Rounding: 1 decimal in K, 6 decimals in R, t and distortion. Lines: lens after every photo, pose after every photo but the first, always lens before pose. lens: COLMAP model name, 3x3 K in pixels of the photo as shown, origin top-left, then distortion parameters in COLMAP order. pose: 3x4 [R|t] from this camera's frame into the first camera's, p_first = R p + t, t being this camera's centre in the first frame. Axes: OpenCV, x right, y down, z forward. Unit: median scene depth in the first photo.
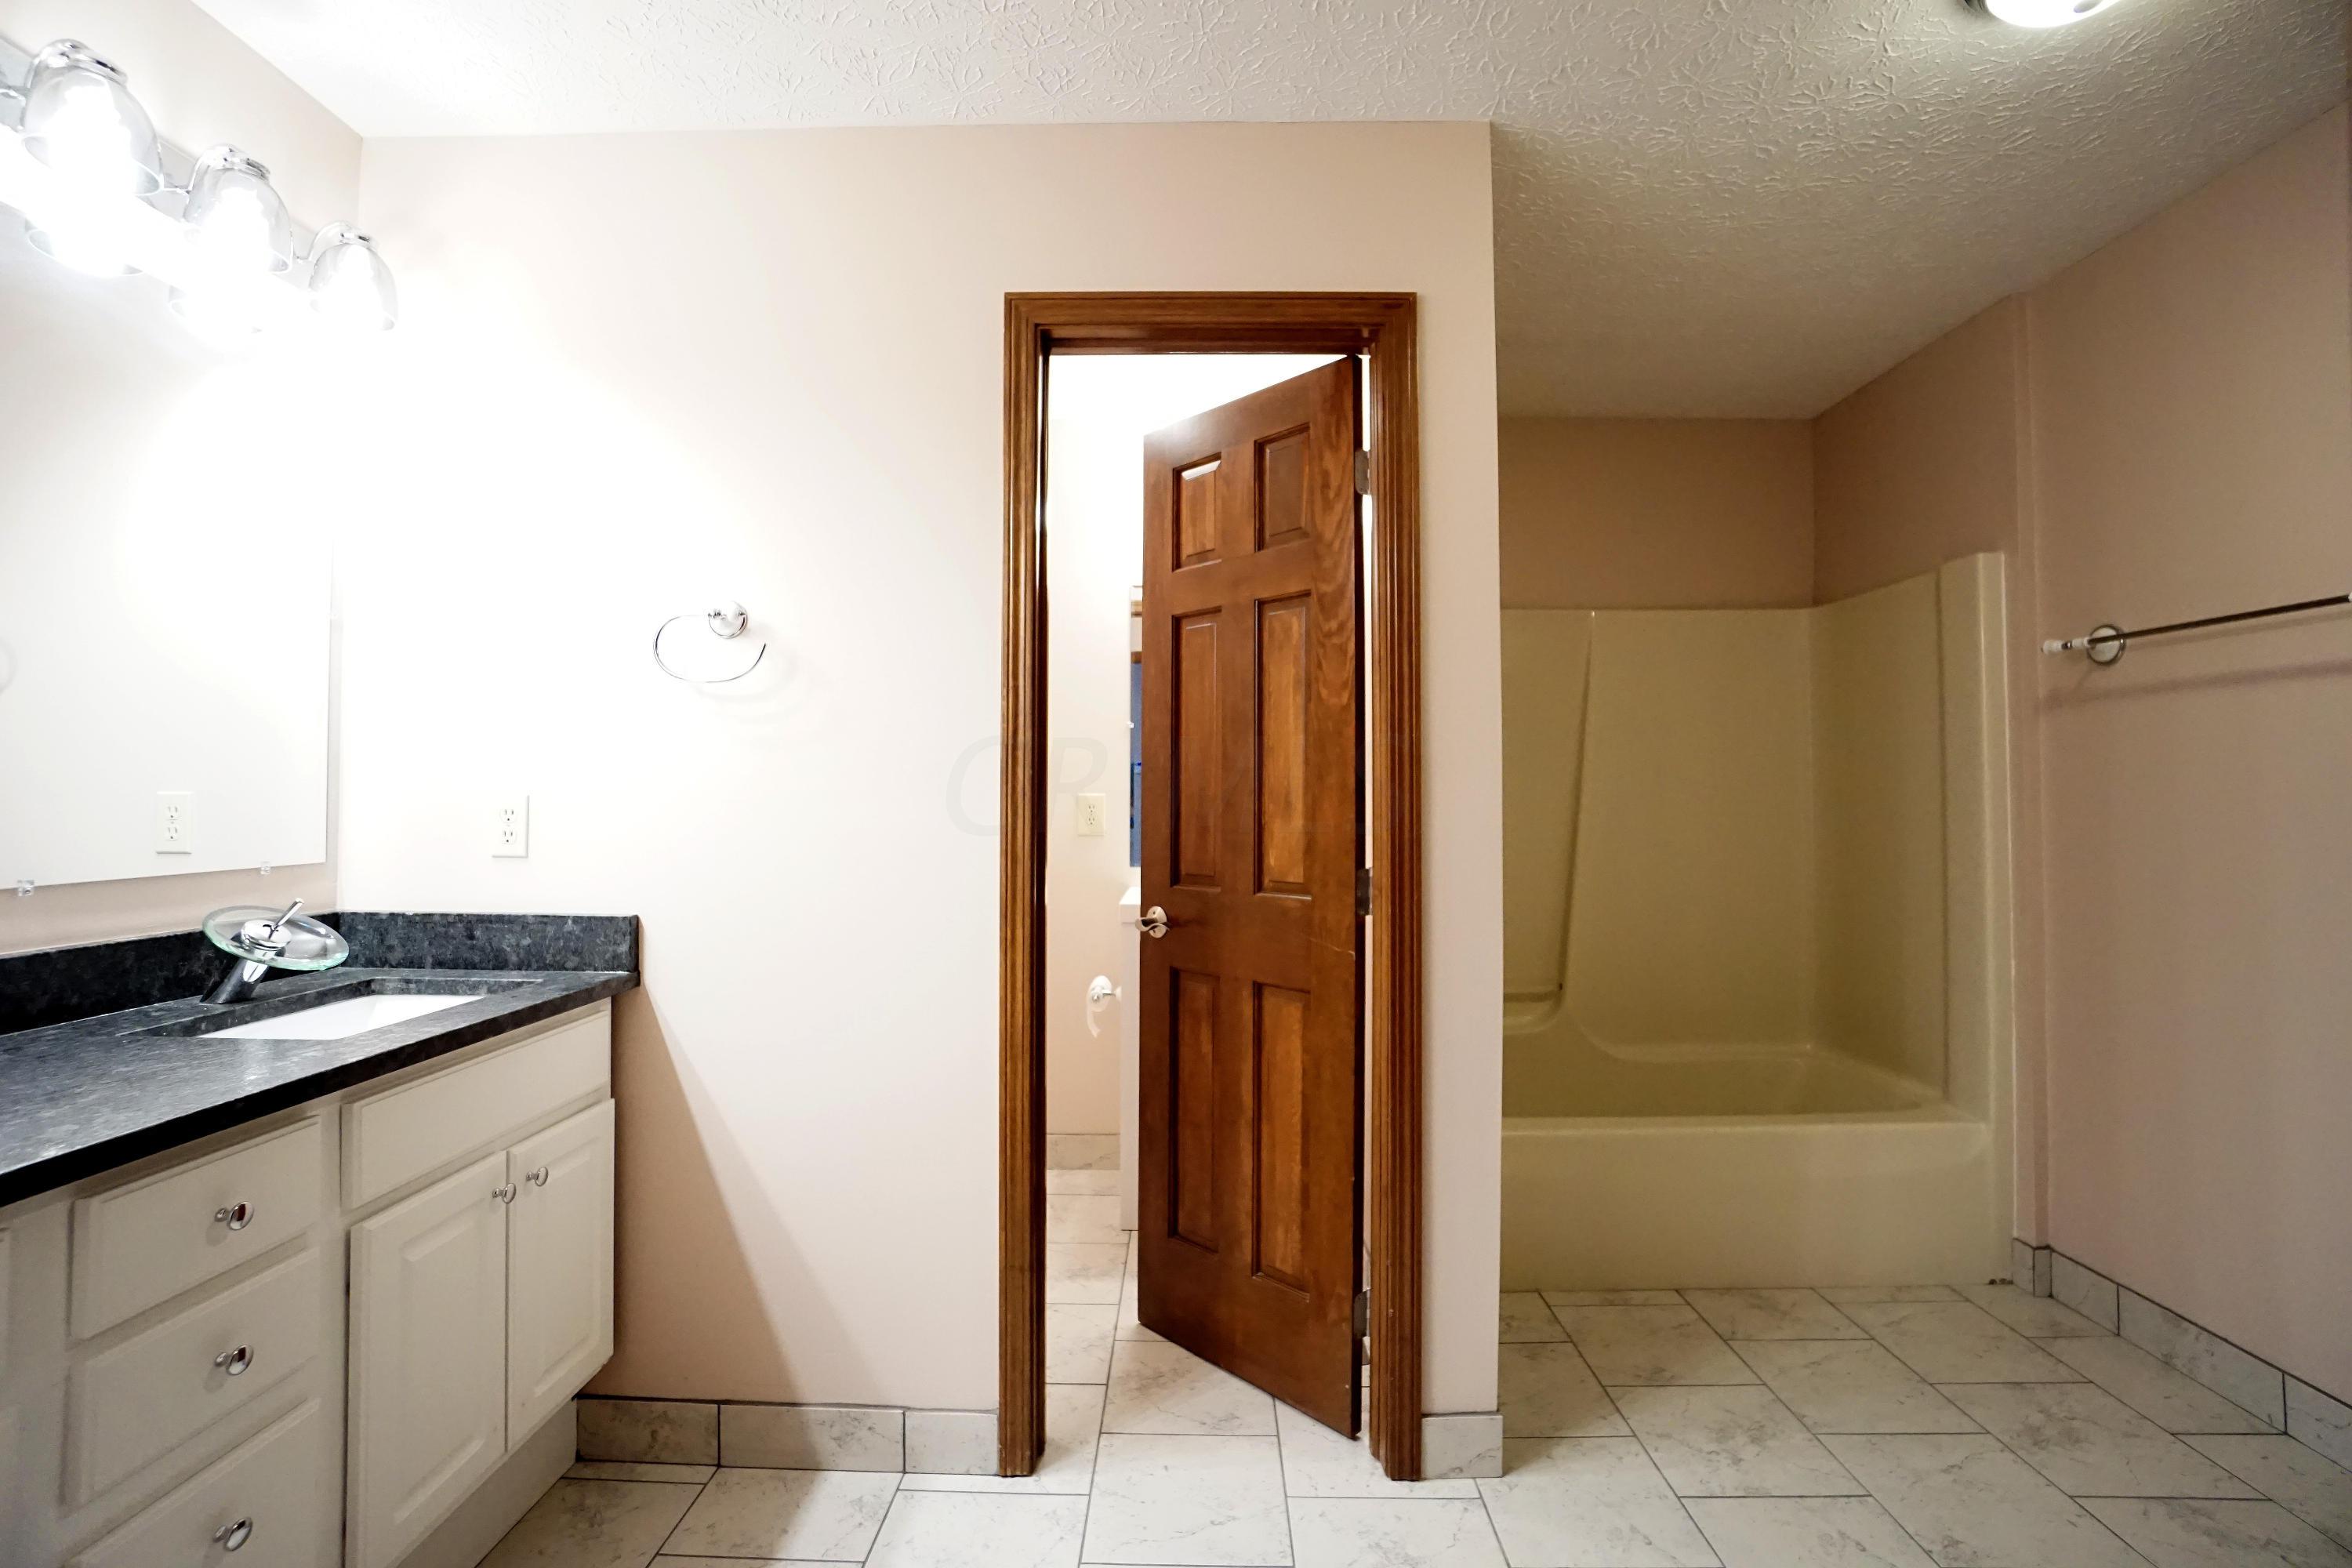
lens RADIAL K [[1037.7, 0, 1176.7], [0, 1037.7, 767.4], [0, 0, 1]] dist [-0.064411, 0.023006]
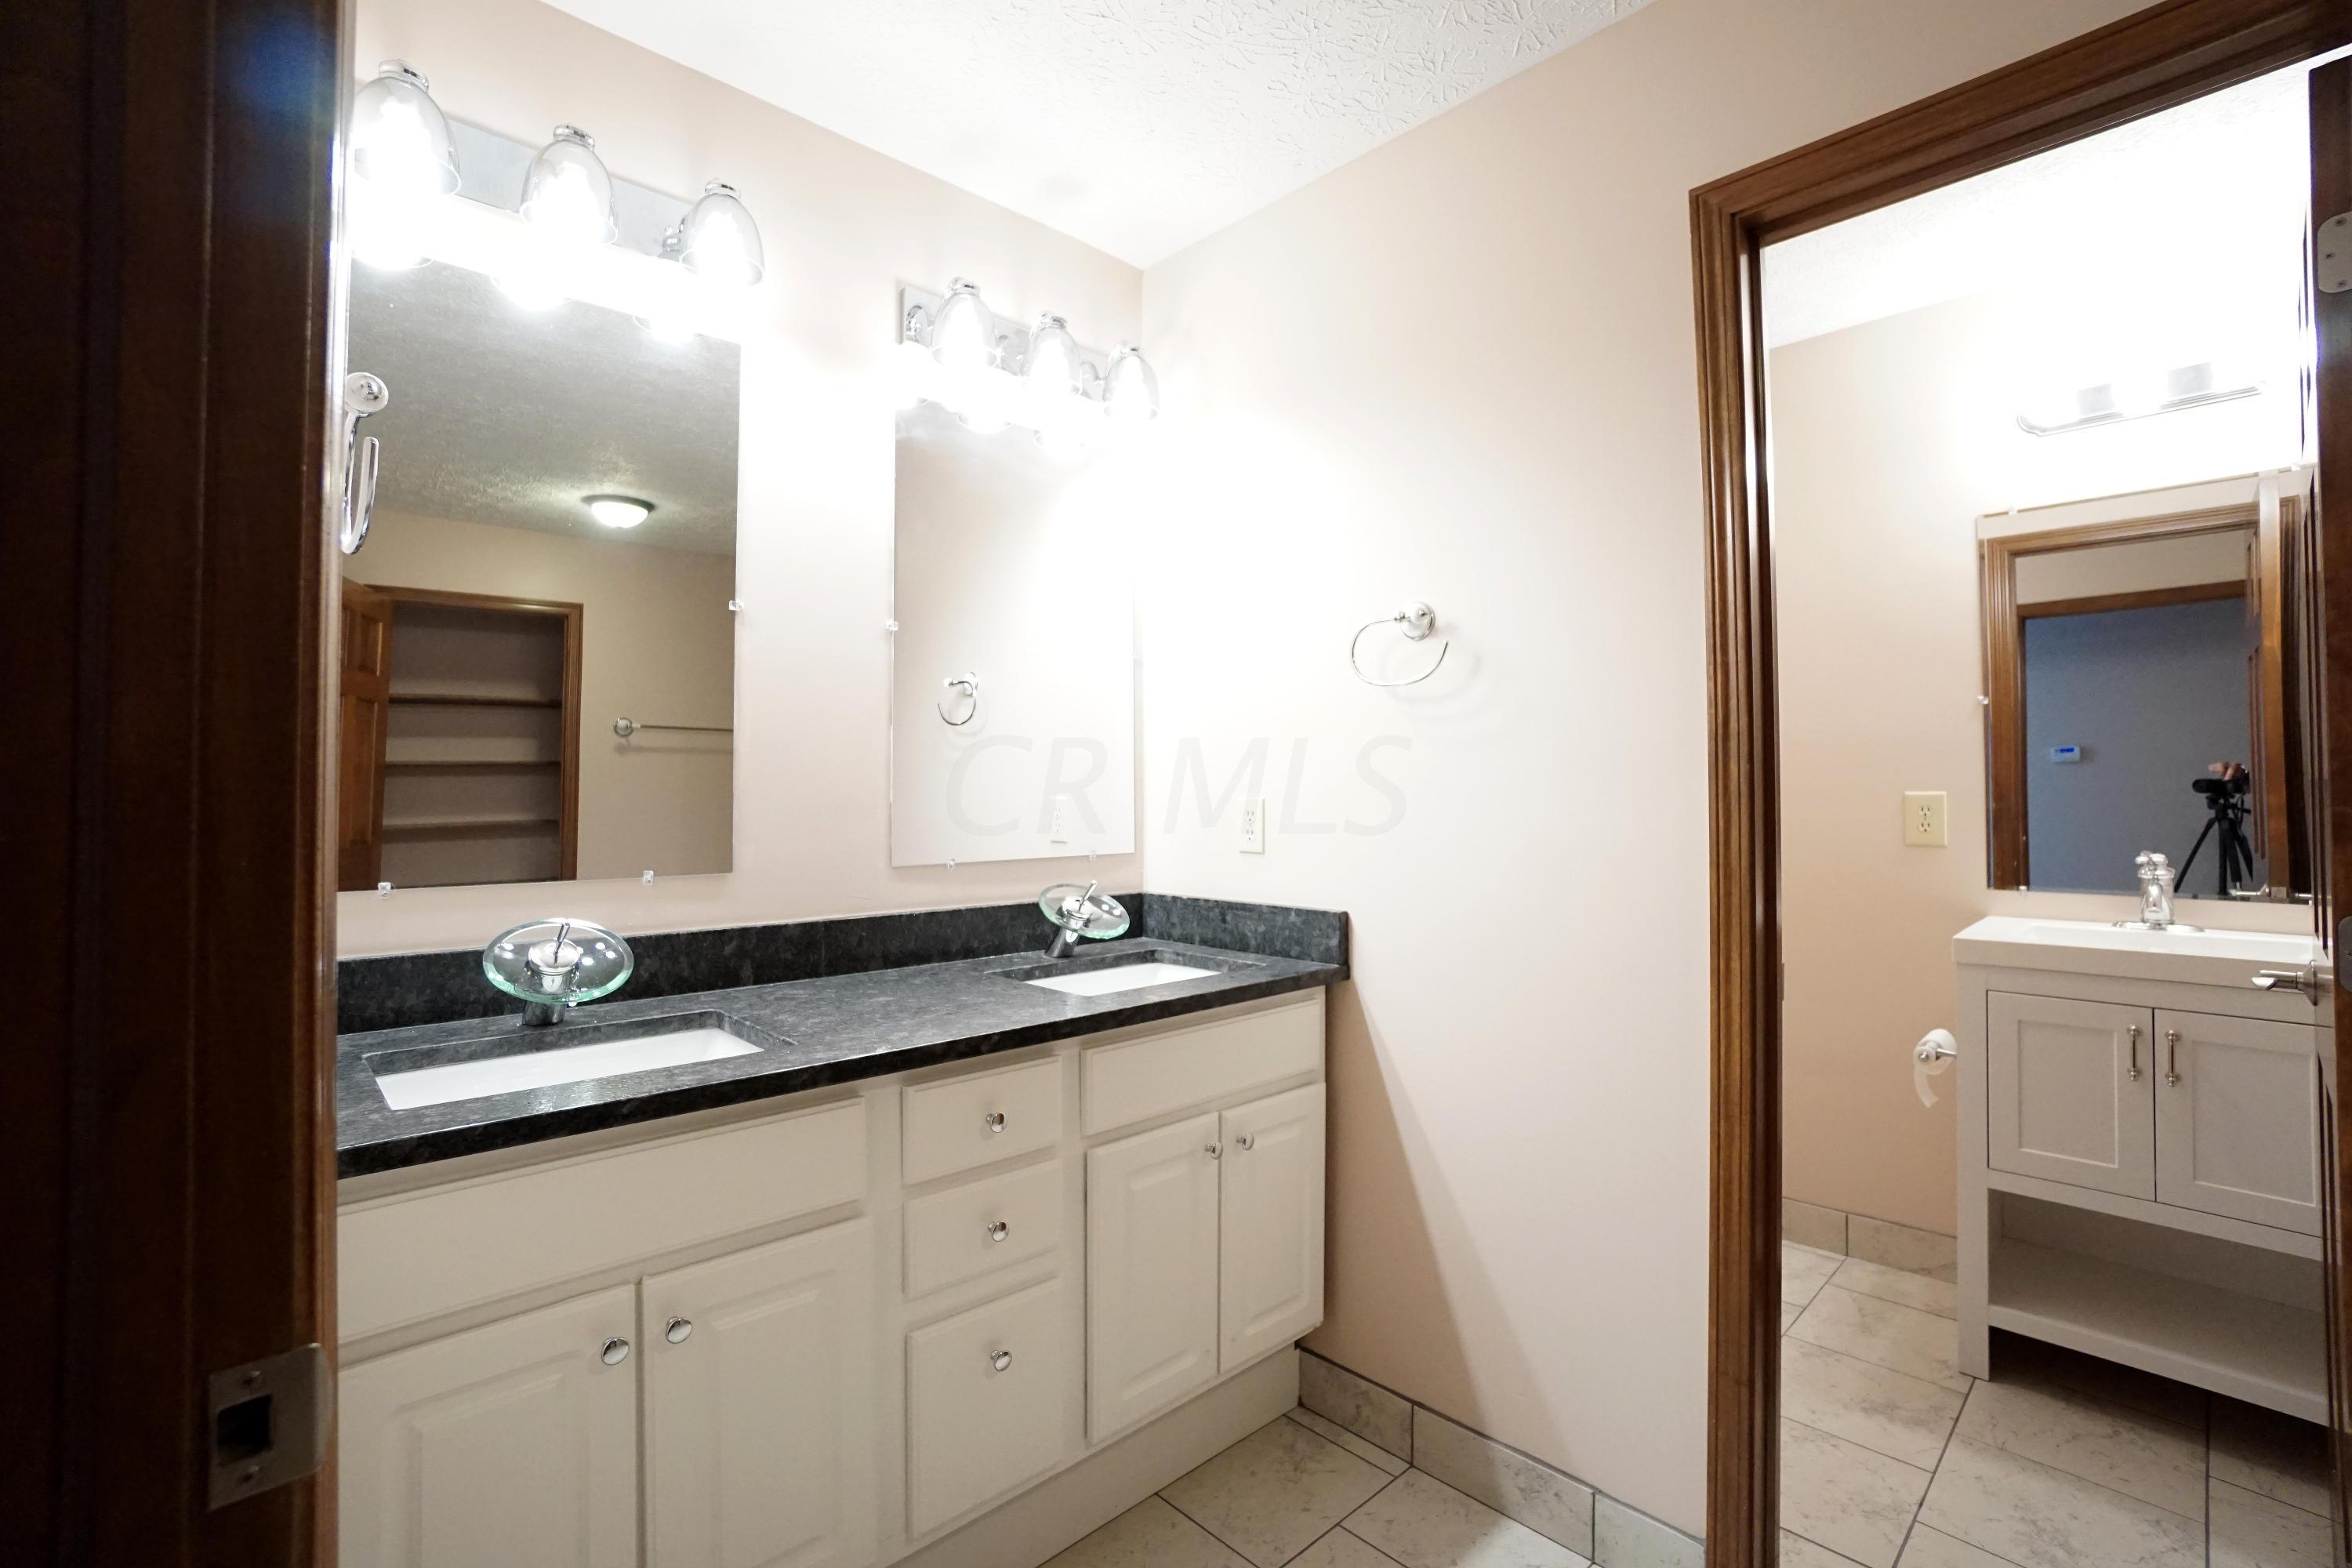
lens RADIAL K [[1037.7, 0, 1176.7], [0, 1037.7, 767.4], [0, 0, 1]] dist [-0.064411, 0.023006]
pose [[0.702126, -0.023299, -0.711671, 0.116057], [0.023499, 0.999678, -0.009545, 0.001974], [0.711665, -0.010022, 0.702448, 0.131878]]
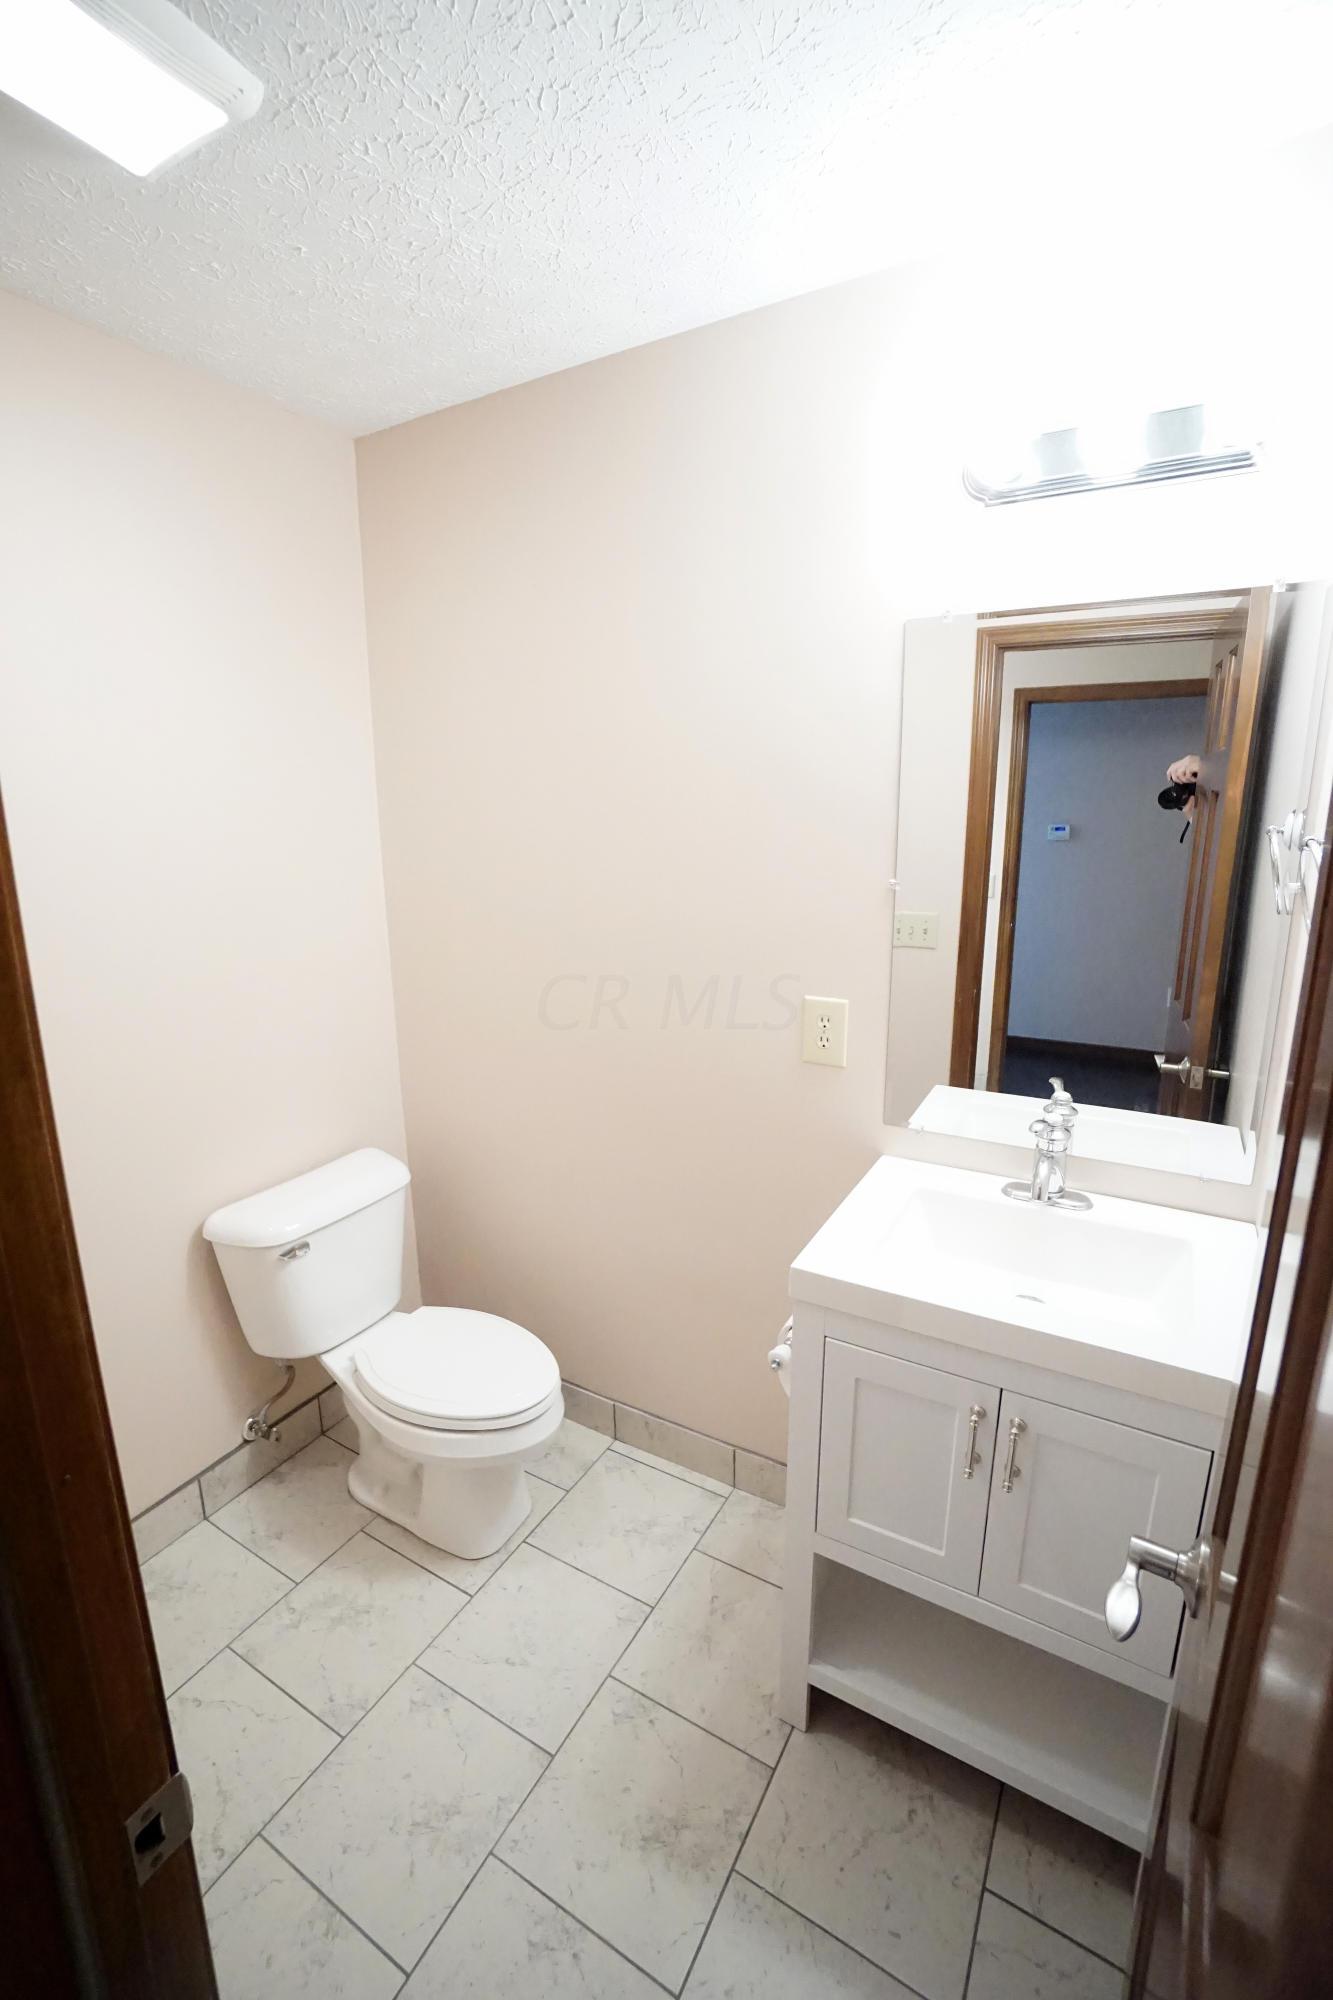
lens RADIAL K [[882.4, 0, 668.8], [0, 882.4, 991.7], [0, 0, 1]] dist [-0.064411, 0.023006]
pose [[0.870836, 0.100094, -0.481275, 0.153346], [0.023664, 0.969379, 0.244428, -0.192509], [0.491004, -0.224246, 0.841801, 0.985006]]
